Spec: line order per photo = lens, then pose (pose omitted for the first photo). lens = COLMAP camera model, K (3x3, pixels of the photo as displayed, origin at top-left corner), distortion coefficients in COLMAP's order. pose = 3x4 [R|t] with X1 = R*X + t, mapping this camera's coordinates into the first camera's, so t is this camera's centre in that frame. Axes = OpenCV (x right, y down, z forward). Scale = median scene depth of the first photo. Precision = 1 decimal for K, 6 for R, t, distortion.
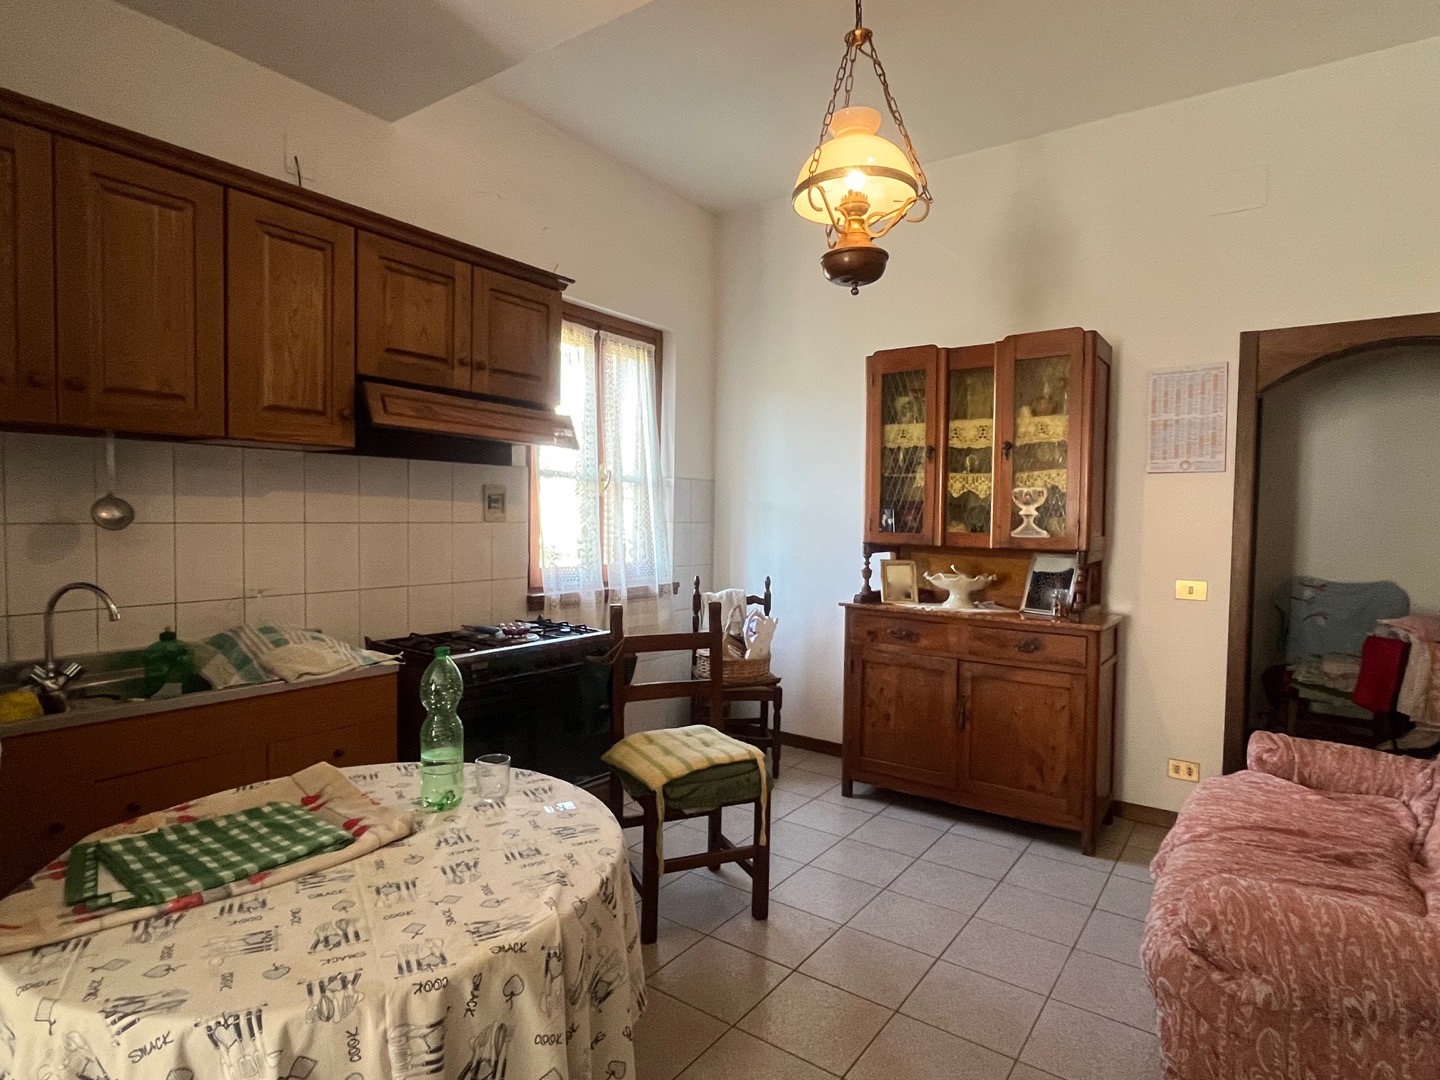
lens RADIAL K [[778.3, 0, 728.2], [0, 778.3, 541.8], [0, 0, 1]] dist [-0.000758, 0.000060]
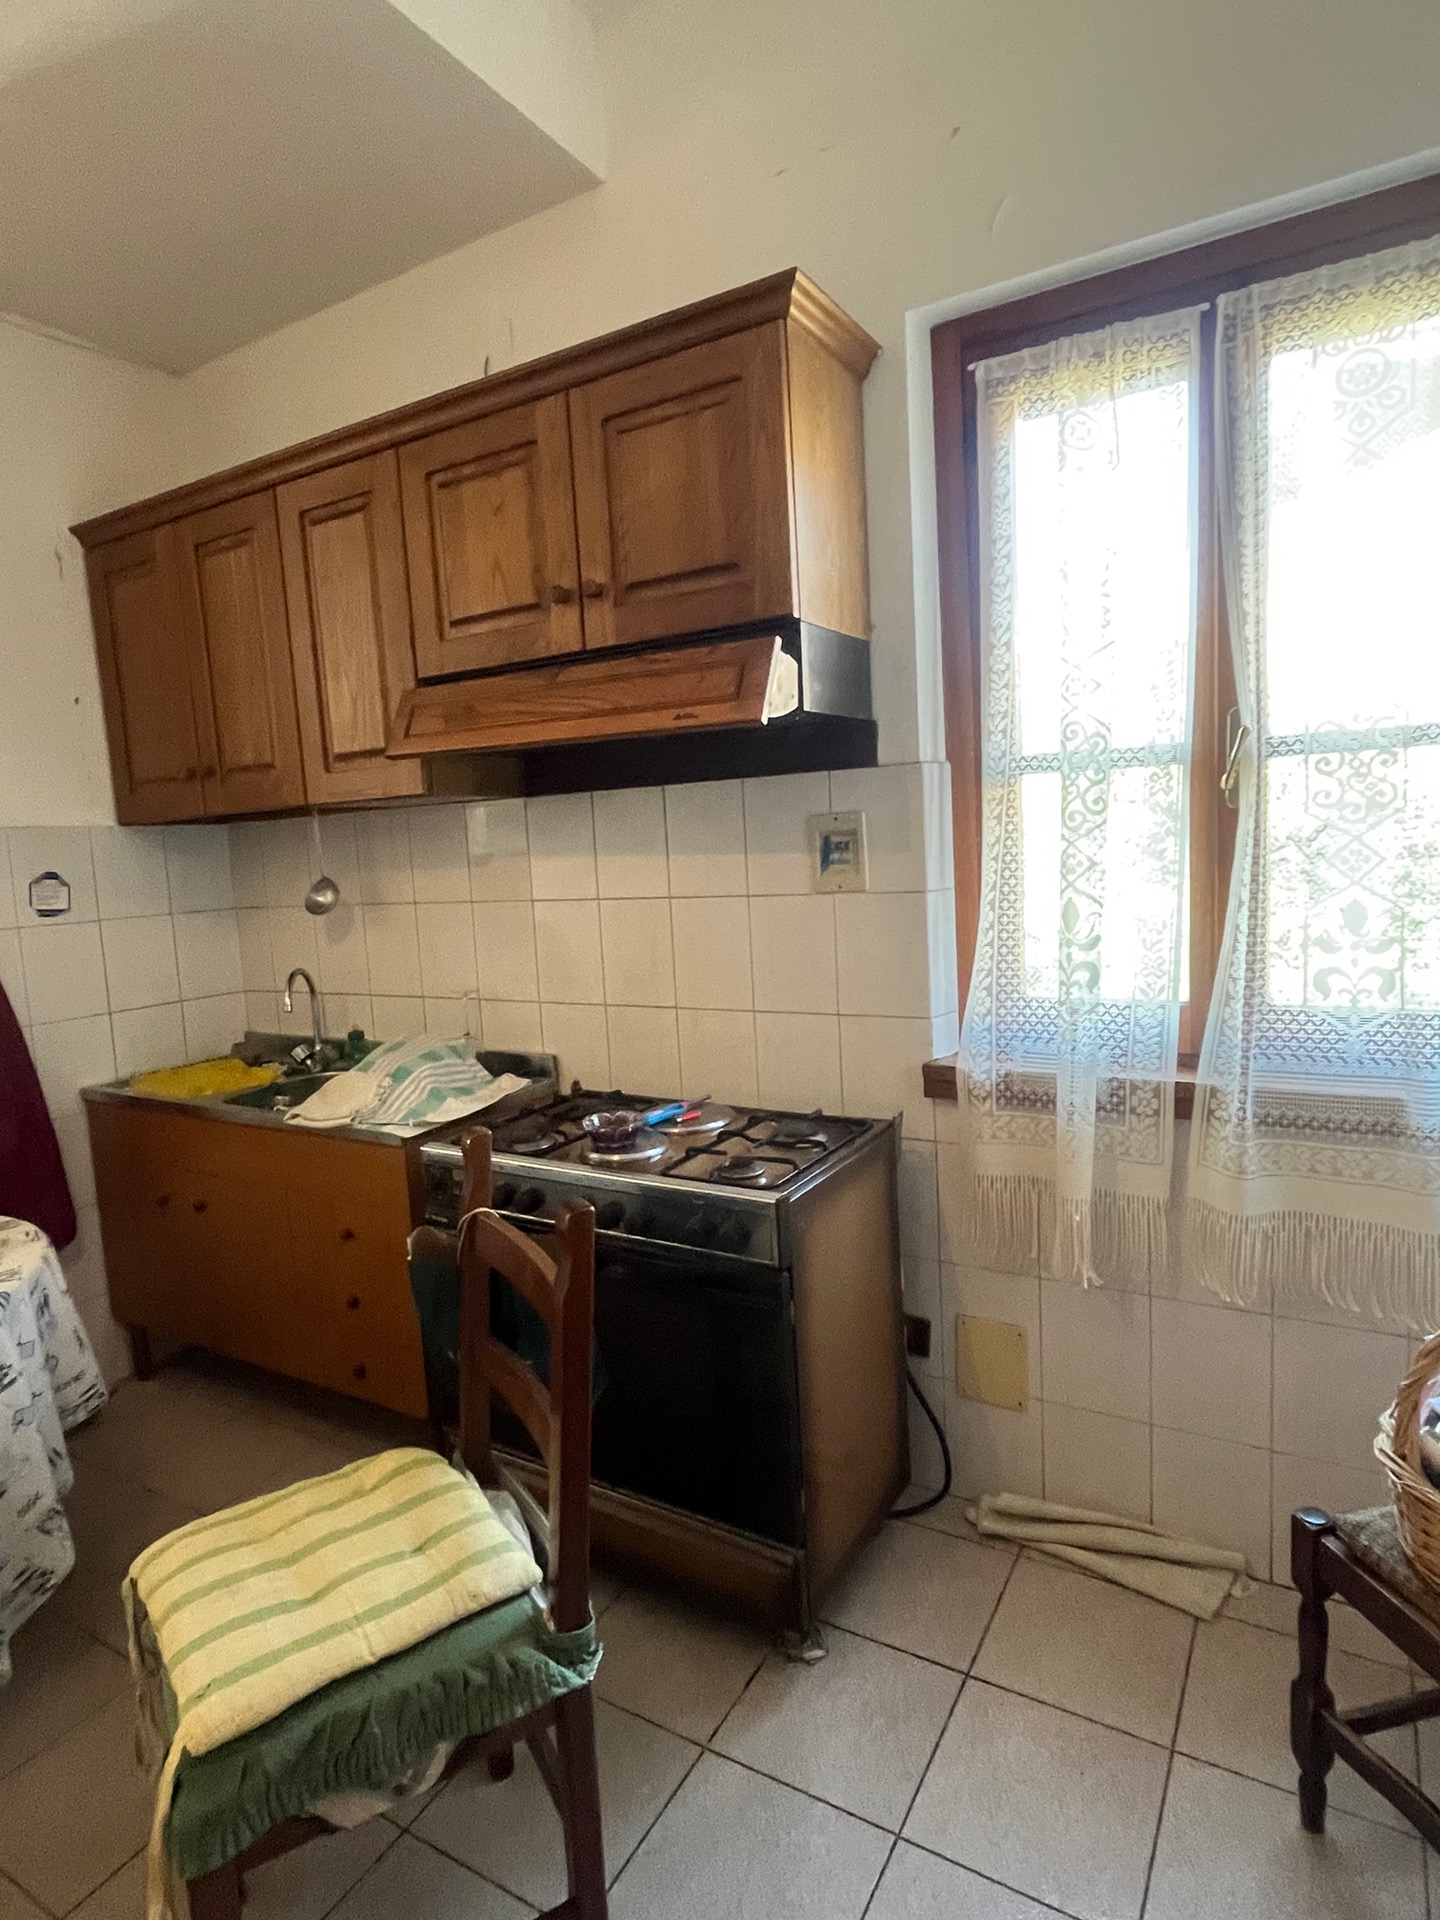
lens RADIAL K [[1037.7, 0, 731.7], [0, 1037.7, 950.5], [0, 0, 1]] dist [-0.000758, 0.000060]
pose [[0.098880, 0.086174, -0.991361, 0.486951], [0.017905, 0.995928, 0.088357, -0.072595], [0.994938, -0.026487, 0.096935, 1.347586]]
